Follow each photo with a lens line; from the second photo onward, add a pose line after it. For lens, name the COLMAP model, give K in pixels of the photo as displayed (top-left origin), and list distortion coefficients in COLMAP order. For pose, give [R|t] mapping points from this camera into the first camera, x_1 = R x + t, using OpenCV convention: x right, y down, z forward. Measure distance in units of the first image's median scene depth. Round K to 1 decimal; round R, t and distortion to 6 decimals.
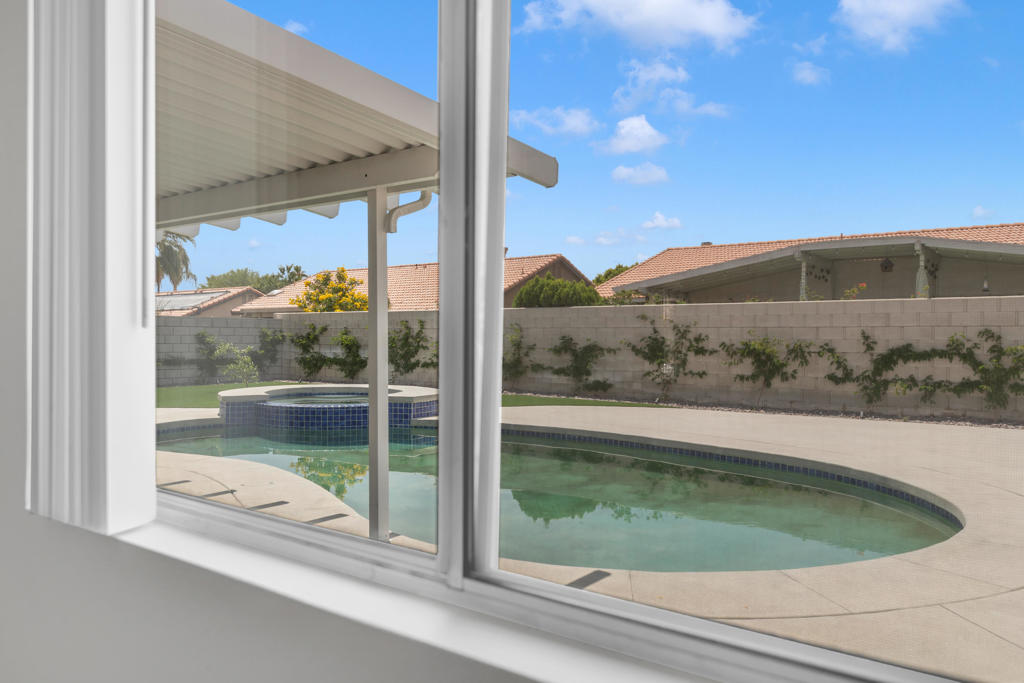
lens RADIAL K [[772.5, 0, 512.0], [0, 772.5, 341.5], [0, 0, 1]] dist [0.000357, -0.000822]
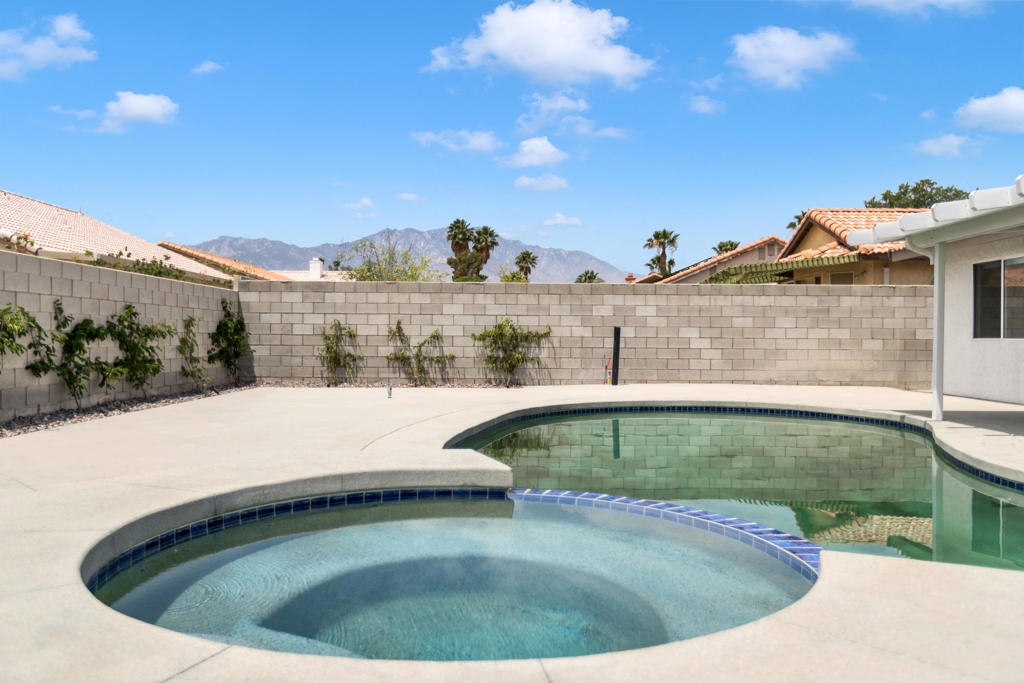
lens RADIAL K [[771.6, 0, 509.6], [0, 771.6, 339.8], [0, 0, 1]] dist [0.006704, -0.005306]
pose [[-0.603025, -0.010108, 0.797658, -0.325324], [-0.003623, 0.999944, 0.009932, 0.011909], [-0.797714, 0.003099, -0.603028, 0.916494]]
